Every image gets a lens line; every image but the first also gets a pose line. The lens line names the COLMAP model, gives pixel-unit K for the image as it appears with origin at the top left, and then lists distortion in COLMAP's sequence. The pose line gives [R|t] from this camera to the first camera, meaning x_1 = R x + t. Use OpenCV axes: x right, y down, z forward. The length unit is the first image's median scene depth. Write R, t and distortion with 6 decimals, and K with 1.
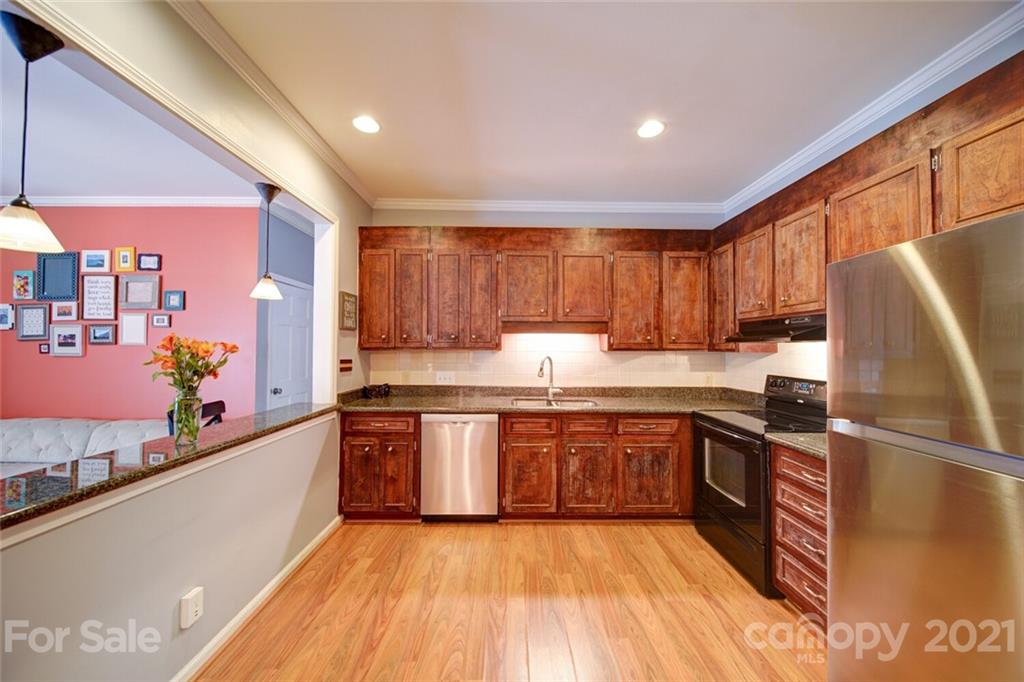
lens RADIAL K [[361.5, 0, 513.8], [0, 361.5, 340.3], [0, 0, 1]] dist [0.002286, -0.001664]
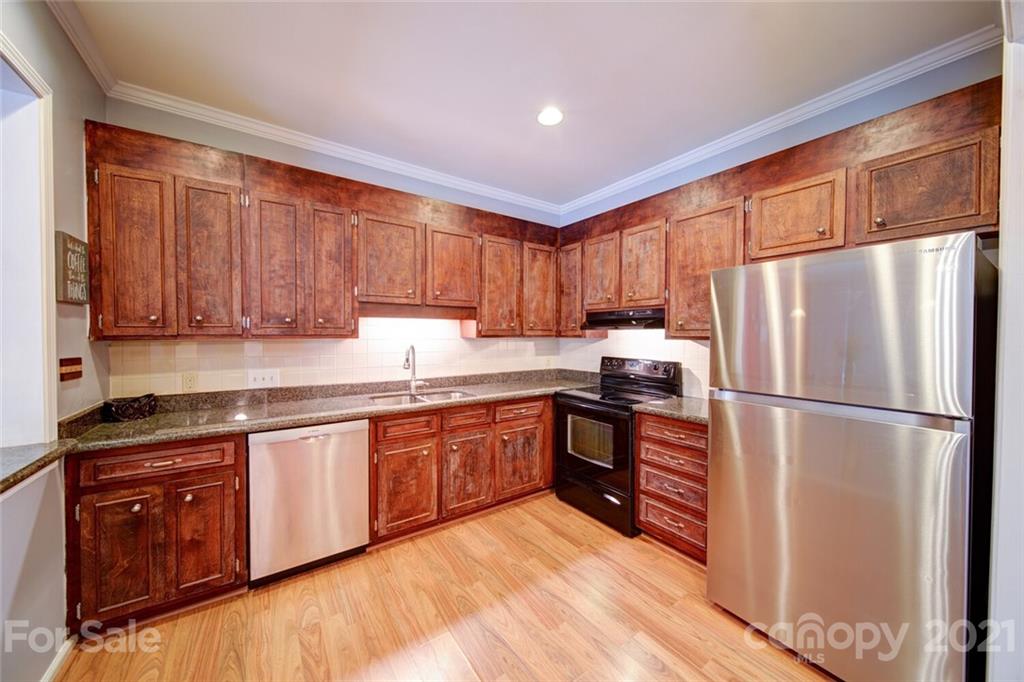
lens RADIAL K [[361.5, 0, 513.8], [0, 361.5, 340.3], [0, 0, 1]] dist [0.002286, -0.001664]
pose [[0.822460, -0.013014, 0.568674, -0.228466], [-0.009331, 0.999295, 0.036364, 0.000041], [-0.568747, -0.035214, 0.821759, 0.171672]]
